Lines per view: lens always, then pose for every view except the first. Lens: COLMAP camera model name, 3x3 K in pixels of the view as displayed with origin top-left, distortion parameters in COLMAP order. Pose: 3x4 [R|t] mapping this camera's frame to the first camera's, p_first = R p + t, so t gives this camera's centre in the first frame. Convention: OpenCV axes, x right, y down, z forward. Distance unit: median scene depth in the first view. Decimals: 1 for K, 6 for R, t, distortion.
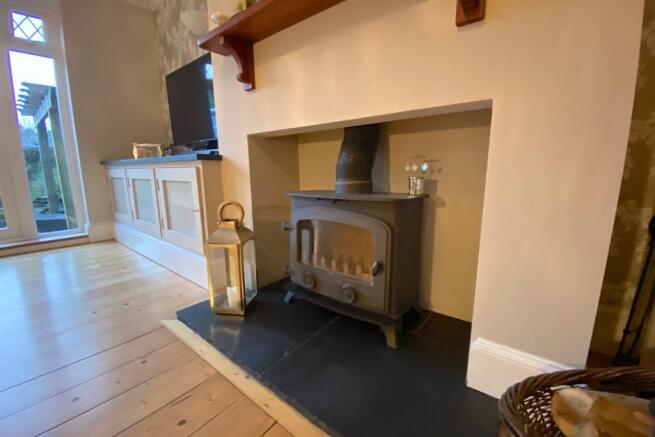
lens RADIAL K [[259.6, 0, 328.5], [0, 259.6, 222.0], [0, 0, 1]] dist [-0.014280, -0.007125]
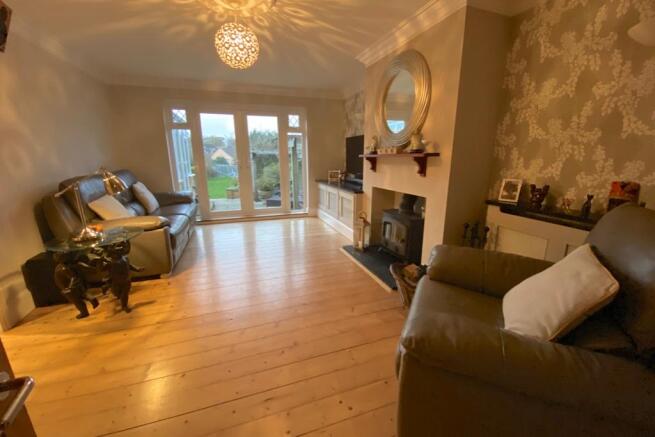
lens RADIAL K [[259.6, 0, 329.3], [0, 259.6, 222.3], [0, 0, 1]] dist [-0.014280, -0.007125]
pose [[0.841336, 0.137498, -0.522731, 0.705260], [-0.109162, 0.990399, 0.084817, -0.139565], [0.529375, -0.014297, 0.848268, -1.401395]]
